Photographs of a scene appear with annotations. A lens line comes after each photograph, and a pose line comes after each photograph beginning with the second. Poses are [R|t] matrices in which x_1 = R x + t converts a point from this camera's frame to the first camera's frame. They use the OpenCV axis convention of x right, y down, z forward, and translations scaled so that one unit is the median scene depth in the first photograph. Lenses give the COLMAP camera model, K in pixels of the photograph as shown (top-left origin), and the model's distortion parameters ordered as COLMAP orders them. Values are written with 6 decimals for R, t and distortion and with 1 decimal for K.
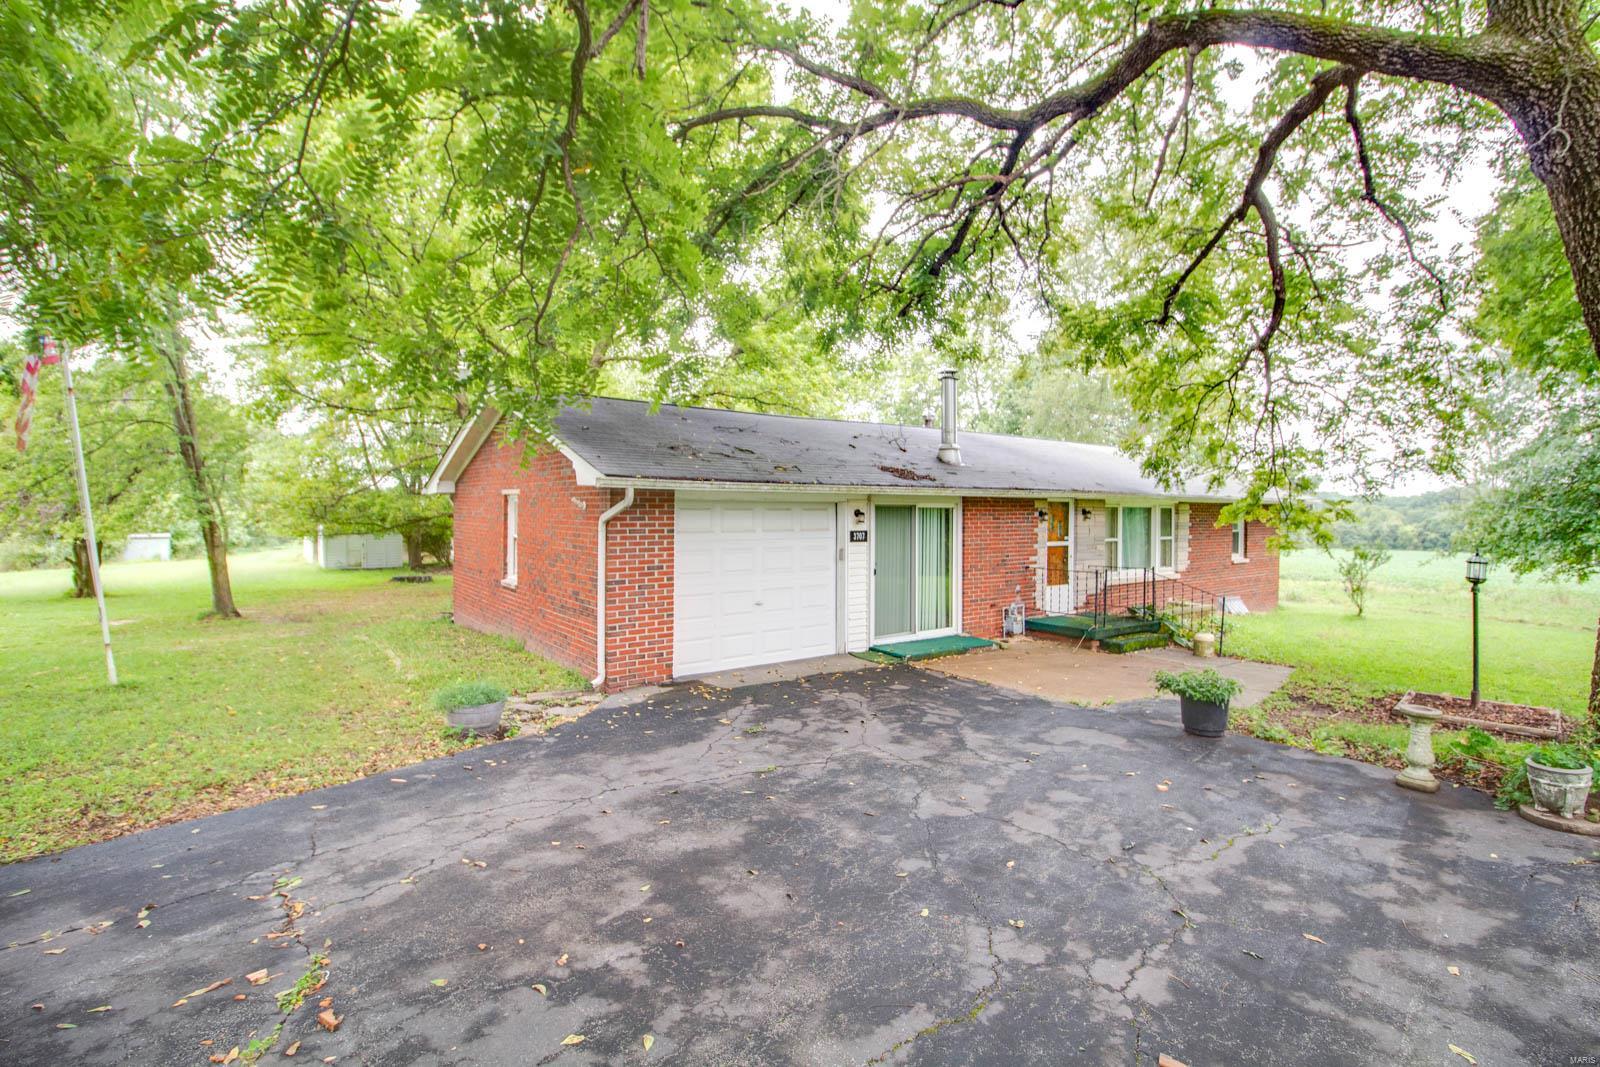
lens RADIAL K [[744.8, 0, 797.9], [0, 744.8, 517.2], [0, 0, 1]] dist [-0.001852, -0.013108]
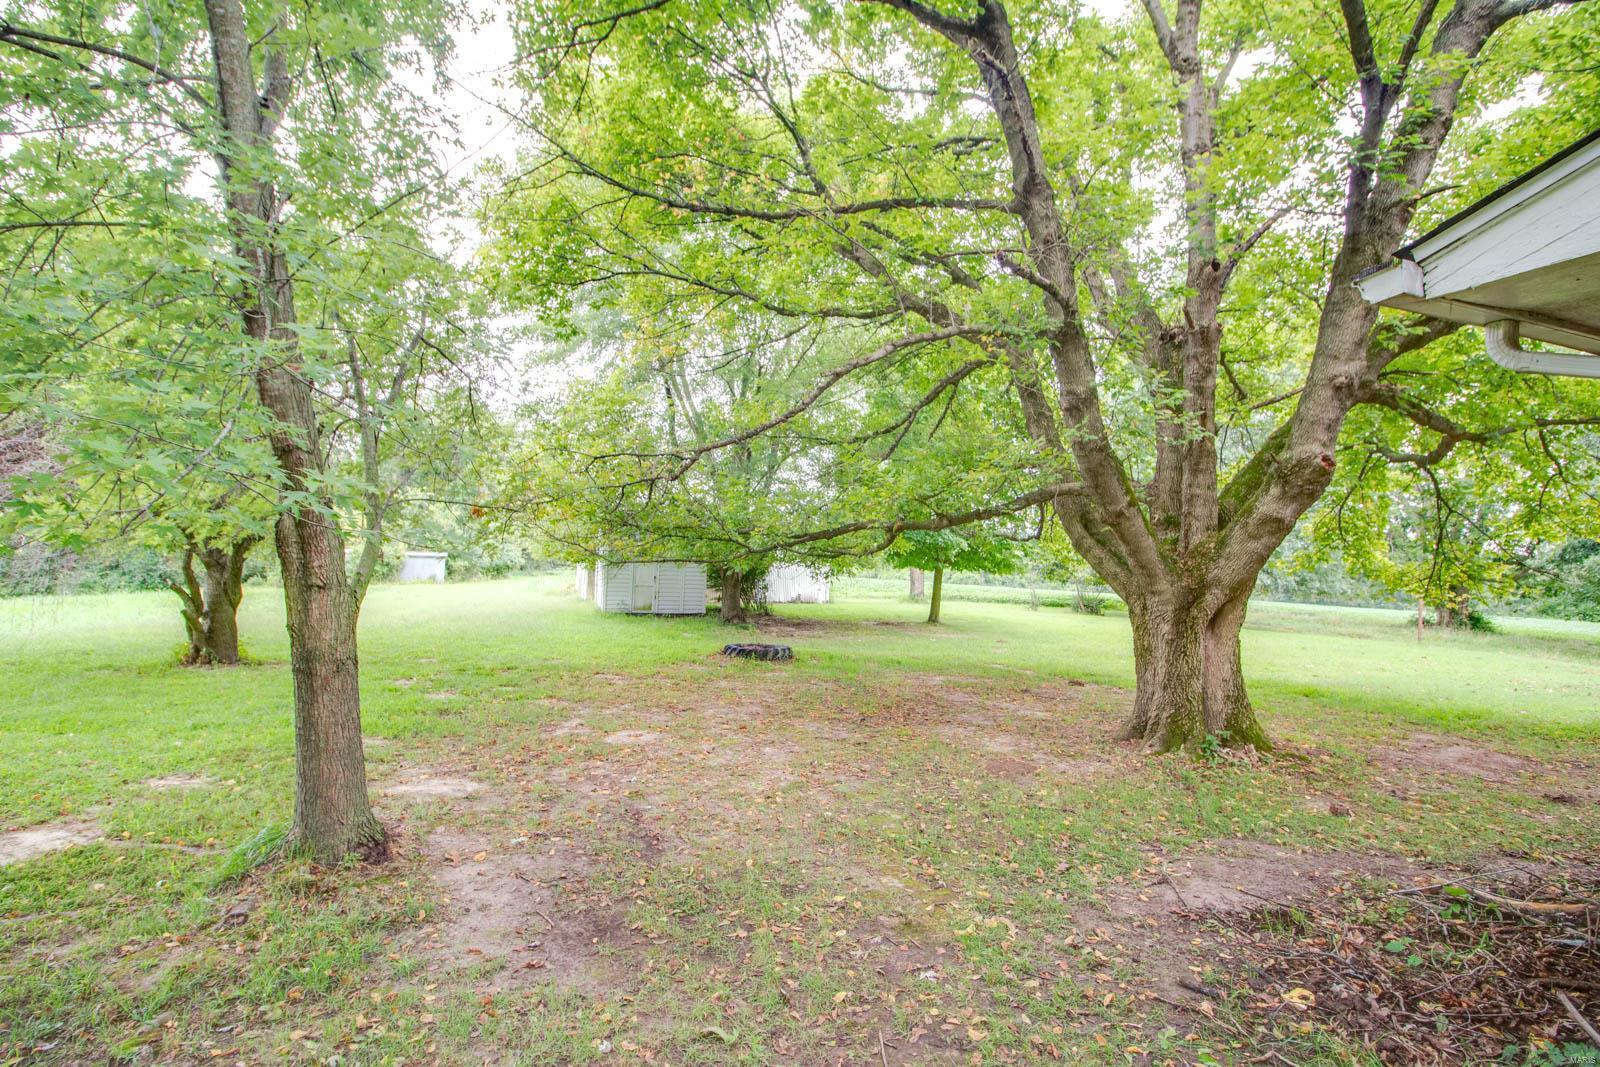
lens RADIAL K [[744.8, 0, 797.9], [0, 744.8, 517.2], [0, 0, 1]] dist [-0.001852, -0.013108]
pose [[0.956523, 0.023572, -0.290702, -0.269987], [-0.039564, 0.998002, -0.049256, 0.010286], [0.288961, 0.058616, 0.955545, 0.393198]]
